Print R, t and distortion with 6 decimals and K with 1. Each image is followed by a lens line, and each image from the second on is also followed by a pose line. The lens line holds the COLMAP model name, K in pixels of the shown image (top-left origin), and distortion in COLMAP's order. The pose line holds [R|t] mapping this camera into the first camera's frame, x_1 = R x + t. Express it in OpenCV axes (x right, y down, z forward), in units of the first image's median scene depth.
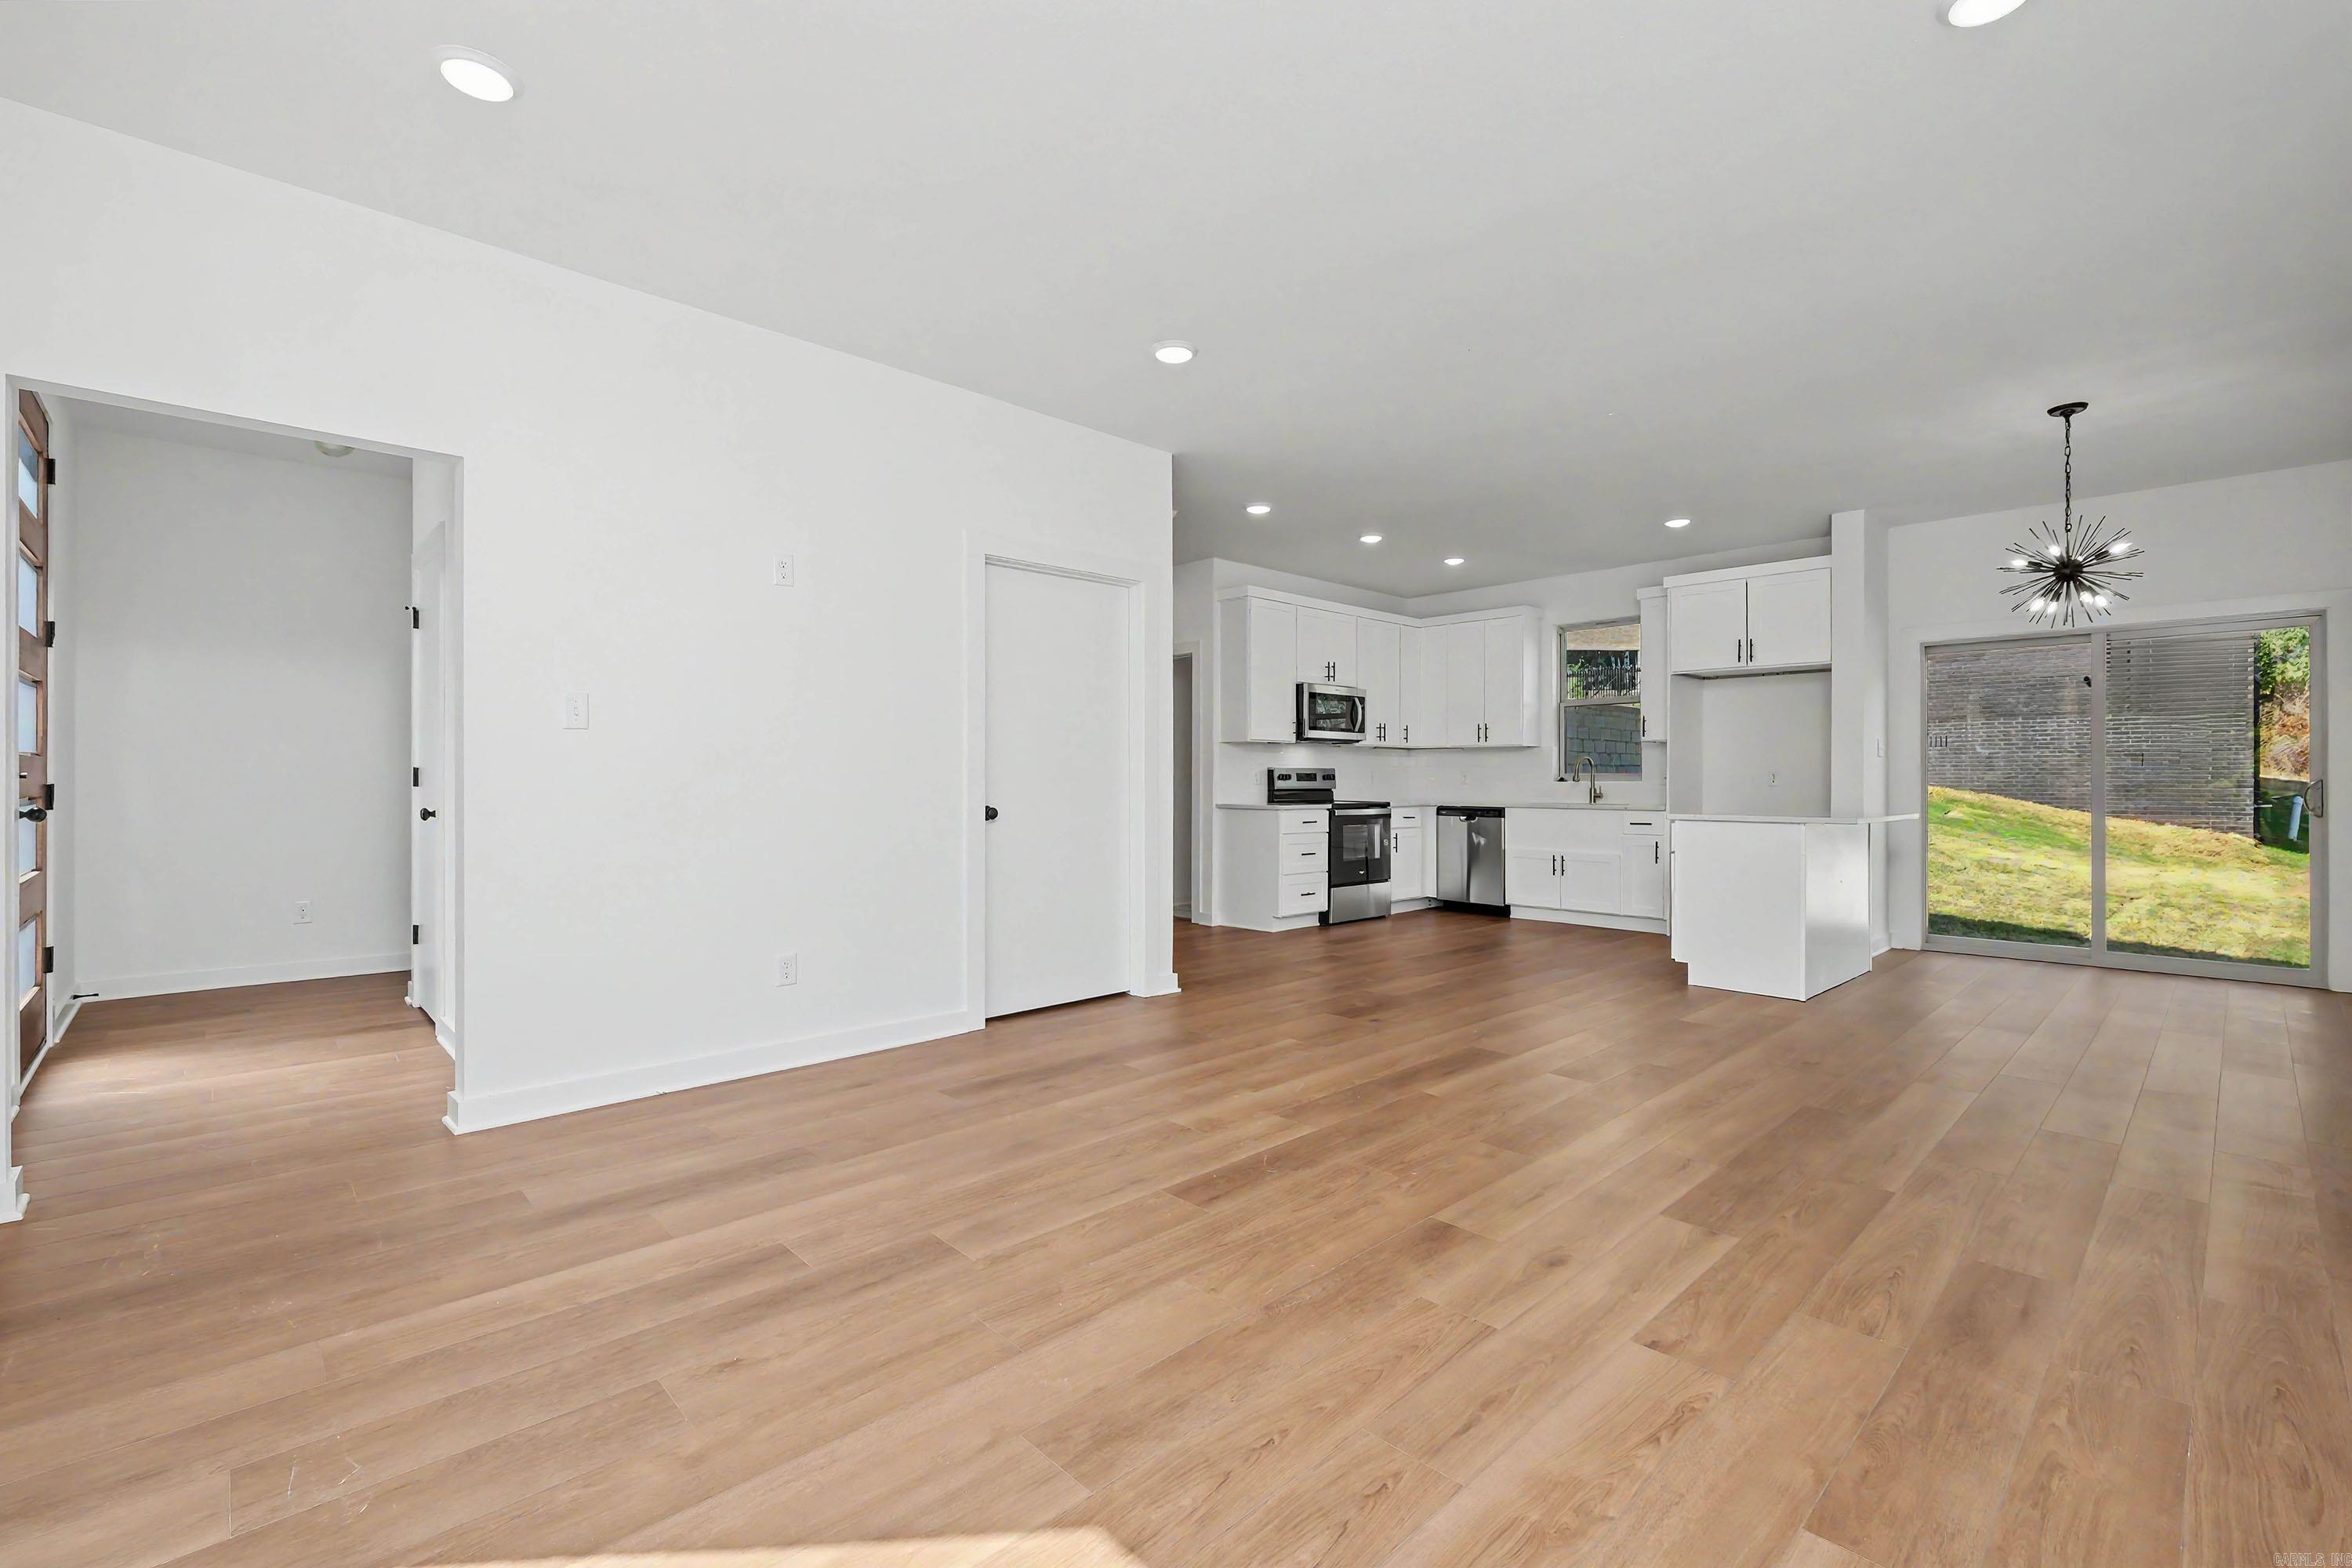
lens RADIAL K [[1022.7, 0, 1172.6], [0, 1022.7, 786.6], [0, 0, 1]] dist [-0.001140, -0.000015]
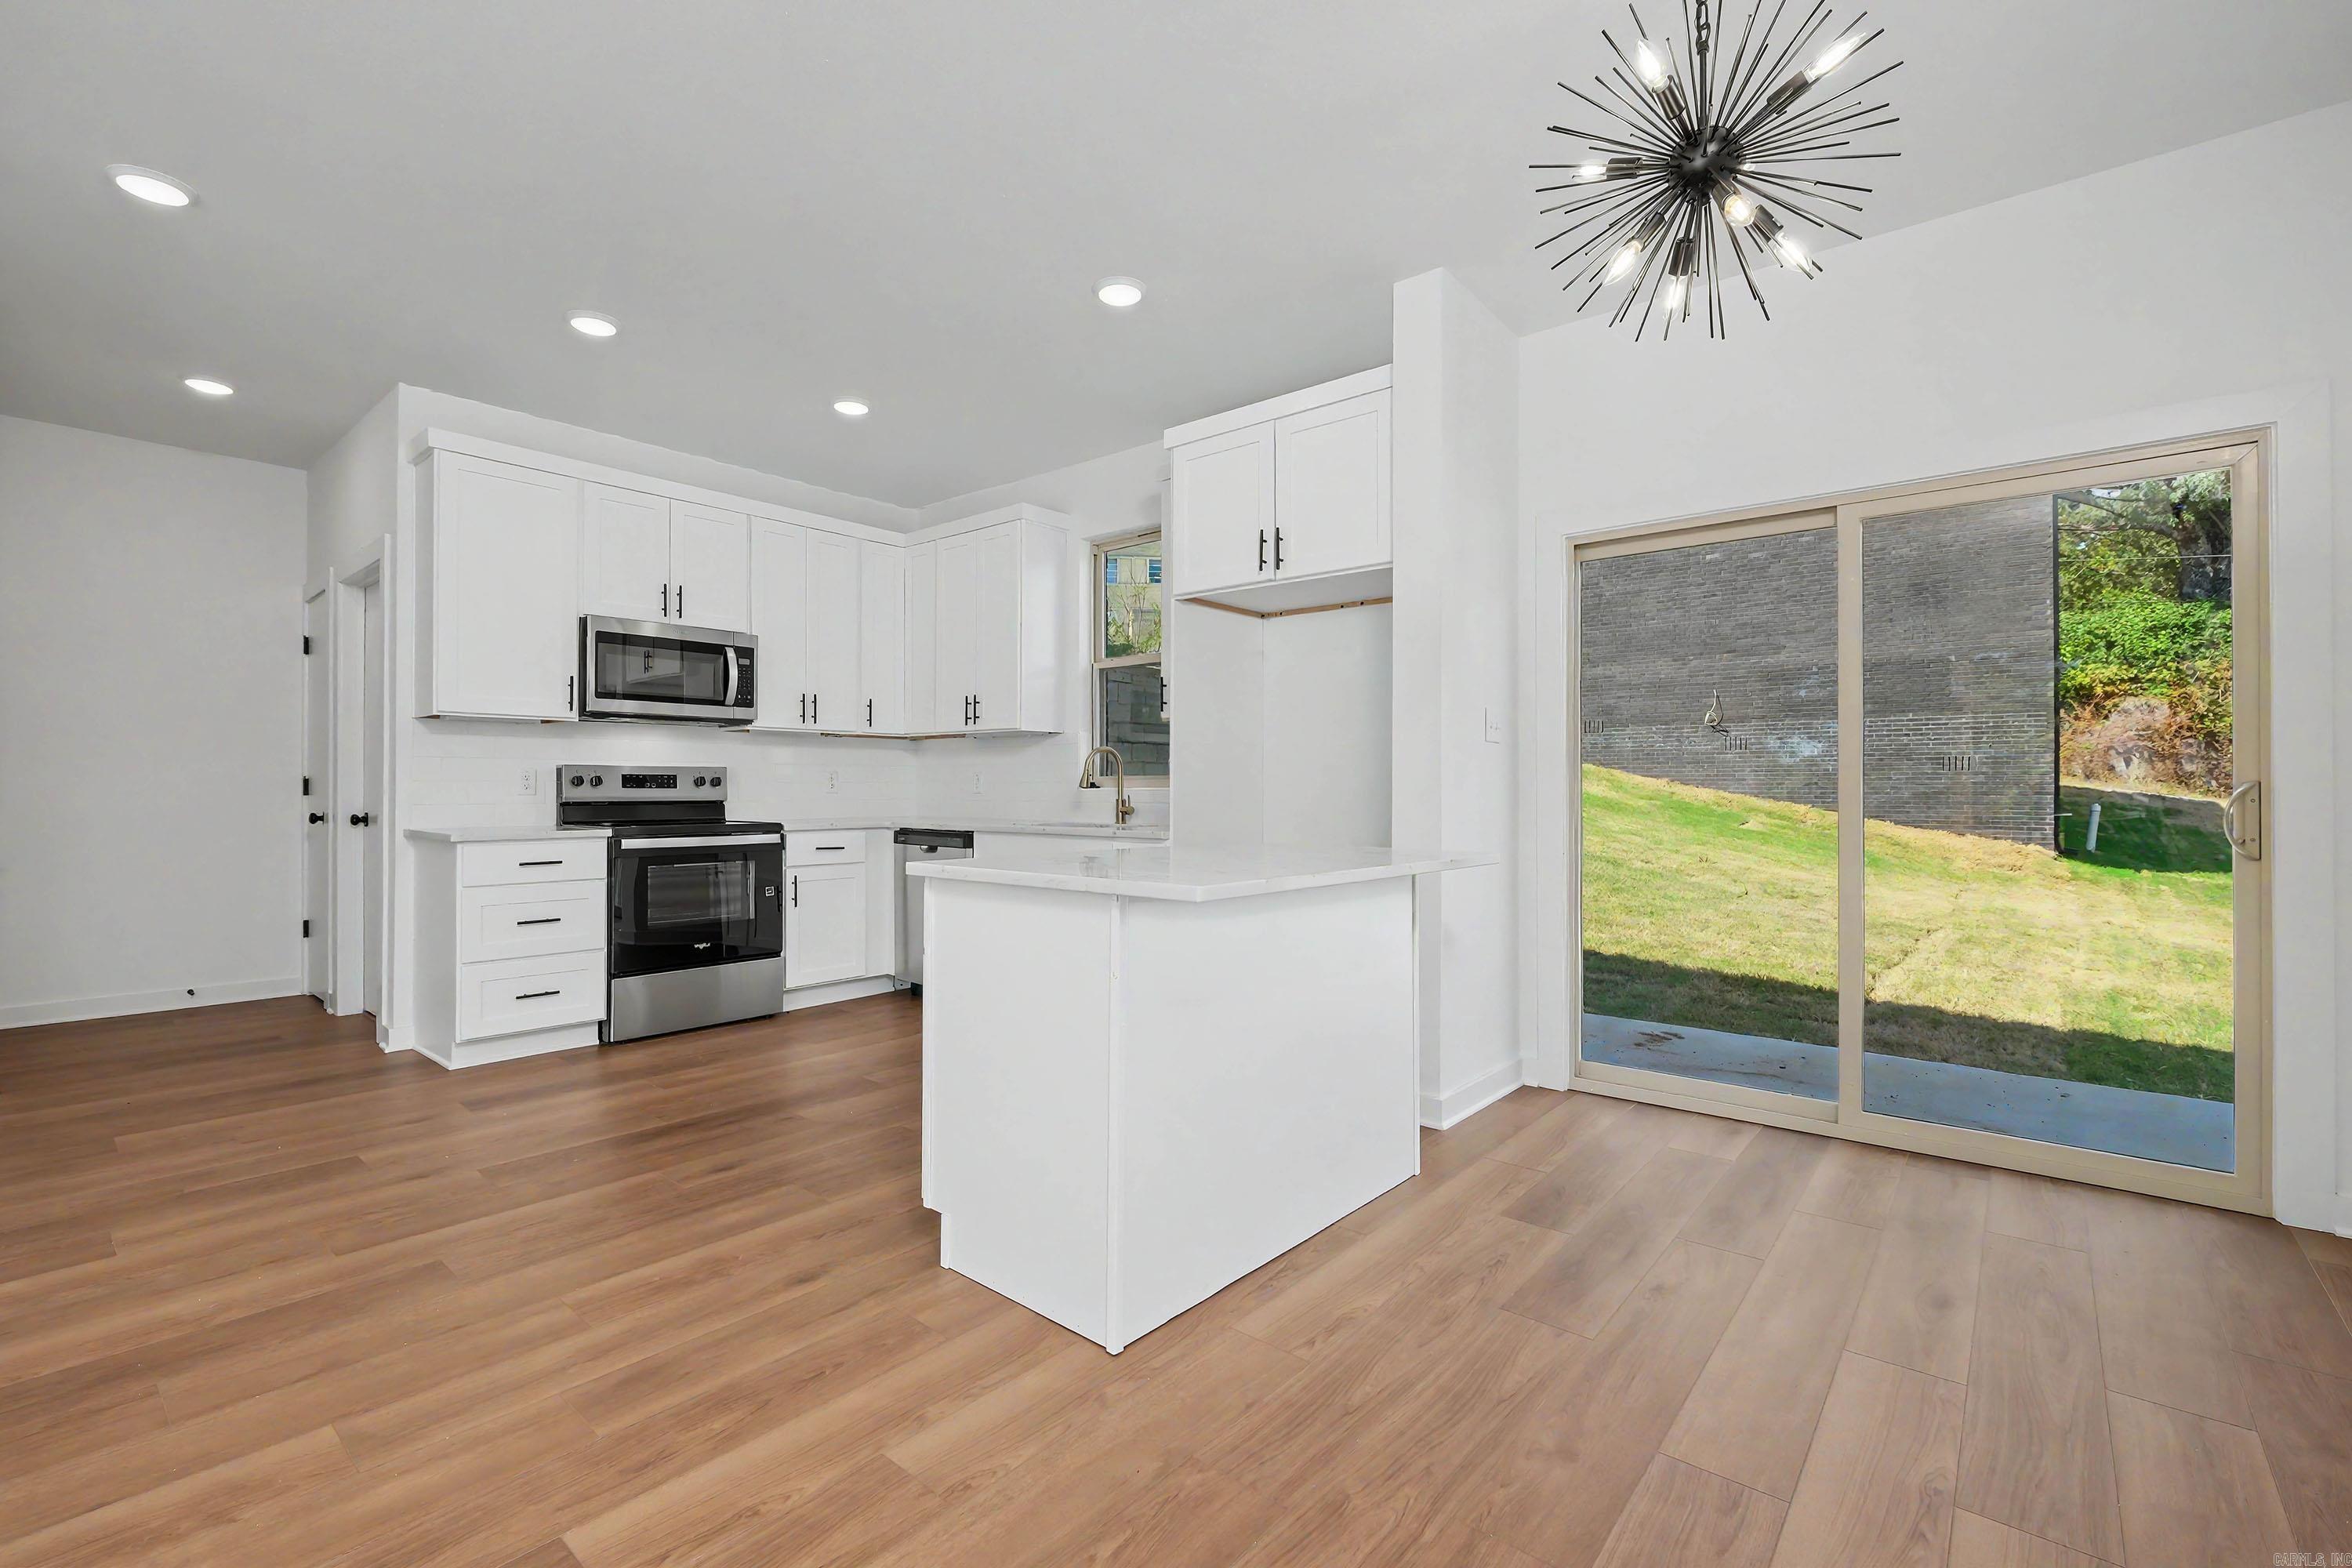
lens RADIAL K [[1022.7, 0, 1172.6], [0, 1022.7, 786.6], [0, 0, 1]] dist [-0.001140, -0.000015]
pose [[0.993806, -0.000717, 0.111131, 0.371985], [0.001570, 0.999970, -0.007586, -0.001251], [-0.111122, 0.007714, 0.993777, 0.382757]]
